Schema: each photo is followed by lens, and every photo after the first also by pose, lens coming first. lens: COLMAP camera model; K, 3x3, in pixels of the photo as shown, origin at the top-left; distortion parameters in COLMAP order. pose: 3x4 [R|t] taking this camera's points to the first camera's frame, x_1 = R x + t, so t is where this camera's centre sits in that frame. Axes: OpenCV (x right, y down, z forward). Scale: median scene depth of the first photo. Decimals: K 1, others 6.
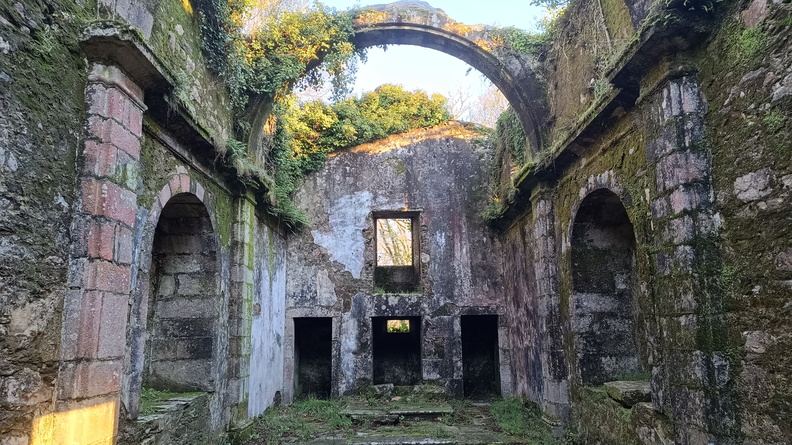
lens RADIAL K [[548.8, 0, 396.0], [0, 548.8, 222.5], [0, 0, 1]] dist [0.055259, -0.000131]
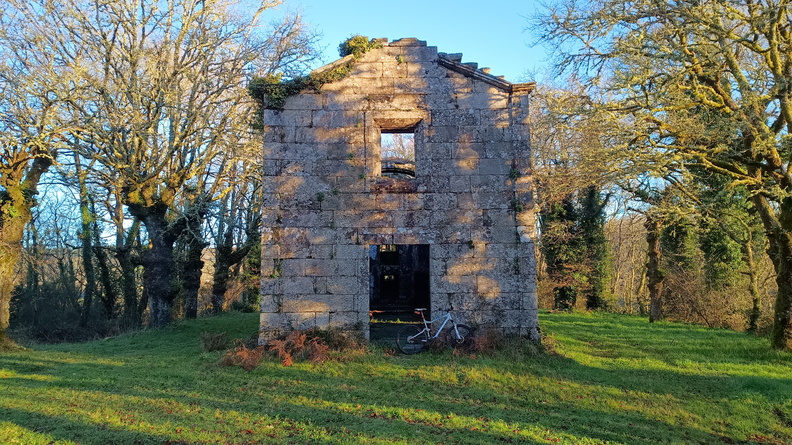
lens RADIAL K [[548.8, 0, 396.0], [0, 548.8, 222.5], [0, 0, 1]] dist [0.055259, -0.000131]
pose [[0.999551, 0.003574, 0.029739, -0.043824], [-0.006062, 0.996447, 0.084004, -0.283028], [-0.029333, -0.084147, 0.996022, -1.516669]]
